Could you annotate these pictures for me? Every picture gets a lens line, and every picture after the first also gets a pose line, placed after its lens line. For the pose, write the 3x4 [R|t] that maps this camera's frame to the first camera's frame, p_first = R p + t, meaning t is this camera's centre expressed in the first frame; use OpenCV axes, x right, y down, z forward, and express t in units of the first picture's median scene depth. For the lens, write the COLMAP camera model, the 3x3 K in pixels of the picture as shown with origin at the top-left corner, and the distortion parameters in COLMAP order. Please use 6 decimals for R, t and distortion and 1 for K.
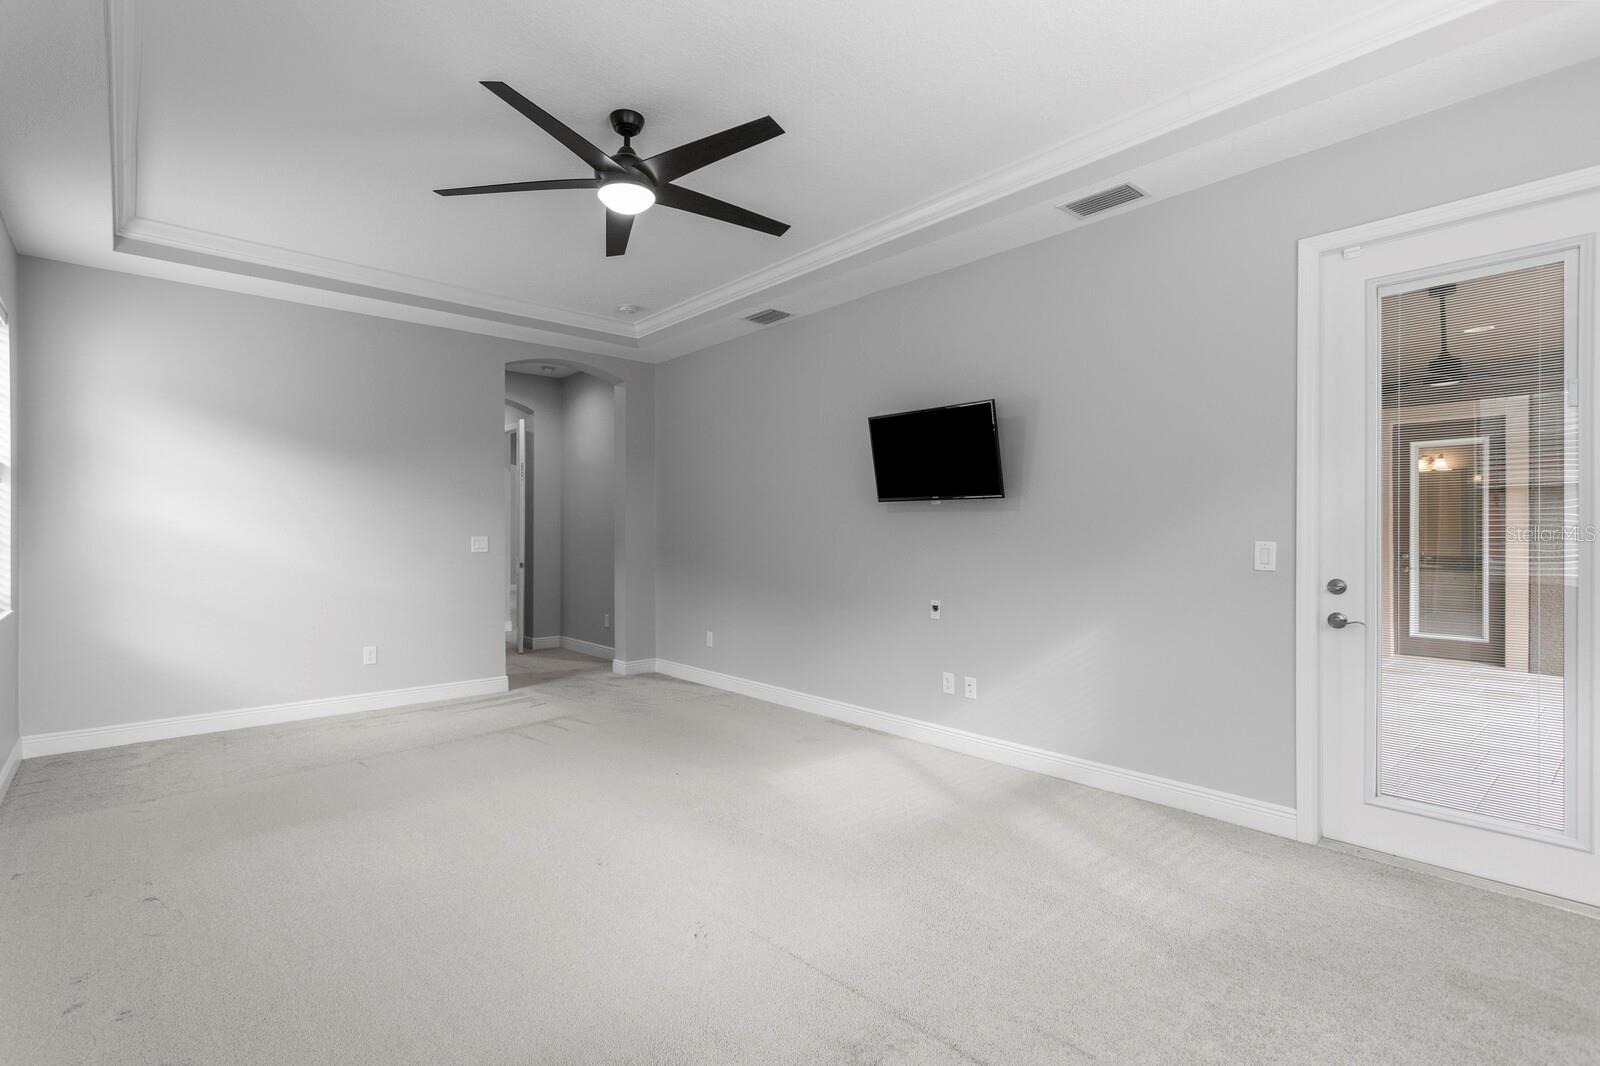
lens RADIAL K [[758.8, 0, 780.5], [0, 758.8, 538.7], [0, 0, 1]] dist [0.009853, 0.000481]
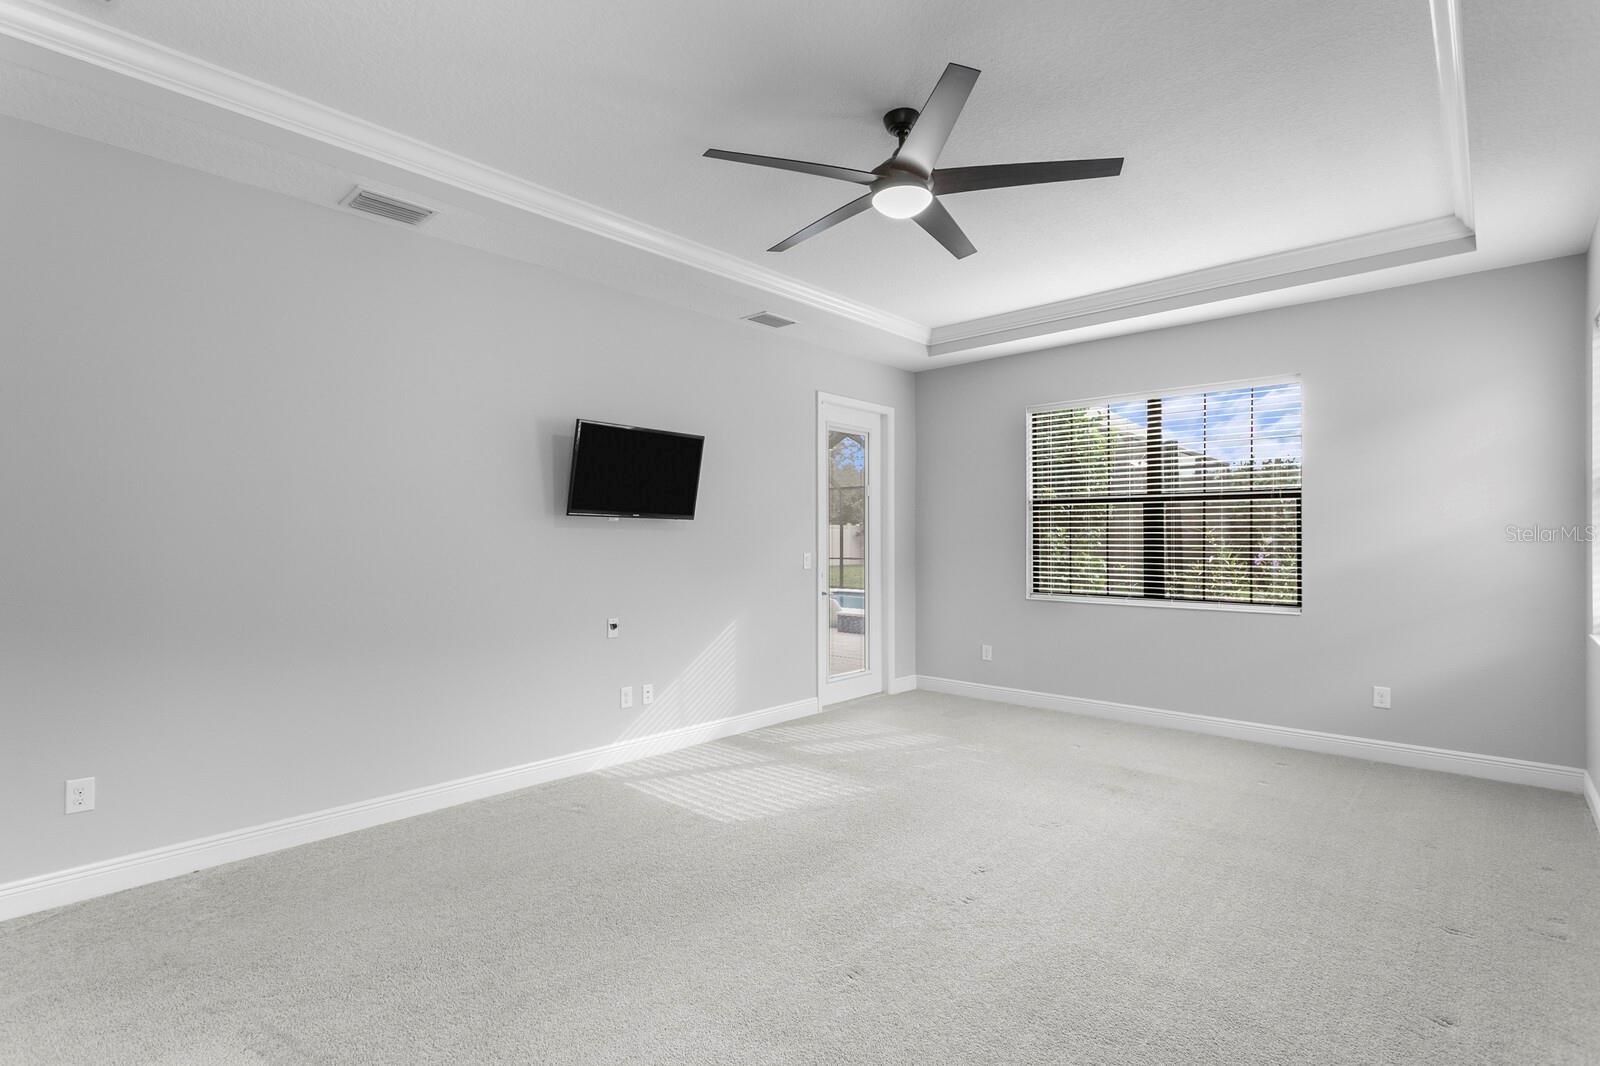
lens RADIAL K [[758.8, 0, 780.5], [0, 758.8, 538.7], [0, 0, 1]] dist [0.009853, 0.000481]
pose [[-0.103871, 0.003850, 0.994583, -0.826153], [0.008789, 0.999957, -0.002953, -0.018066], [-0.994552, 0.008434, -0.103901, 0.912697]]
